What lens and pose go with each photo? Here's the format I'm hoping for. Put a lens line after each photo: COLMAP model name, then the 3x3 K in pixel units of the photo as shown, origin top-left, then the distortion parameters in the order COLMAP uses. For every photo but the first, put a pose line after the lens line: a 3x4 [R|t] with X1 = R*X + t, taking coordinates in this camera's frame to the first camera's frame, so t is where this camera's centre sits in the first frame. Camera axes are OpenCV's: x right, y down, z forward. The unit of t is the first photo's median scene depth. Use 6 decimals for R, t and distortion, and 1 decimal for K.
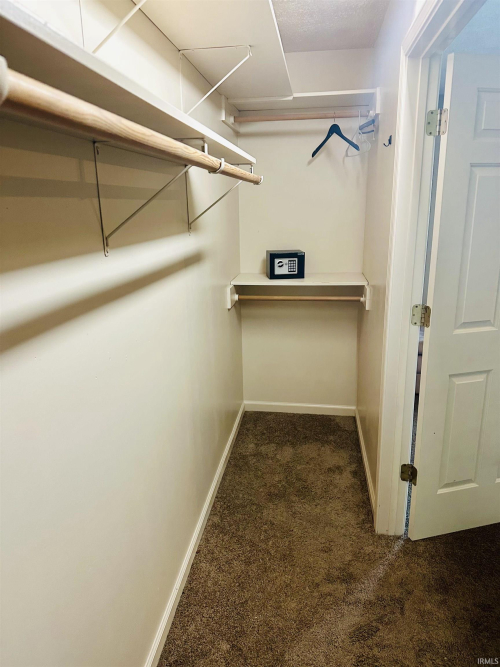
lens RADIAL K [[463.5, 0, 250.0], [0, 463.5, 333.5], [0, 0, 1]] dist [0.129119, -0.141124]
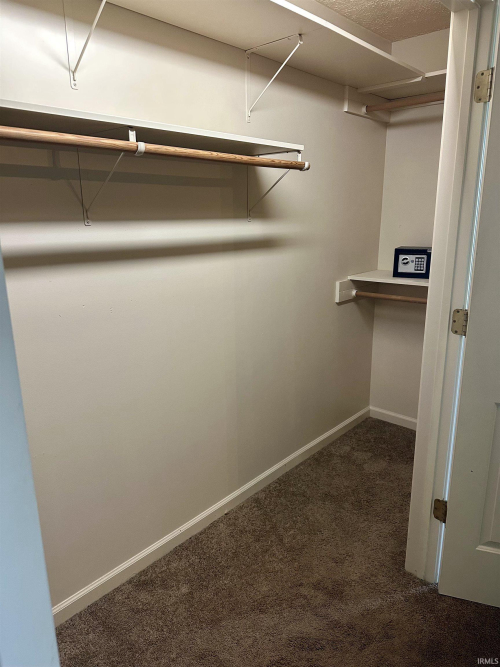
lens RADIAL K [[463.5, 0, 250.0], [0, 463.5, 333.5], [0, 0, 1]] dist [0.129119, -0.141124]
pose [[0.831517, 0.145912, -0.535994, 0.387073], [-0.151798, 0.987846, 0.033426, 0.007156], [0.534357, 0.053569, 0.843560, 0.081360]]
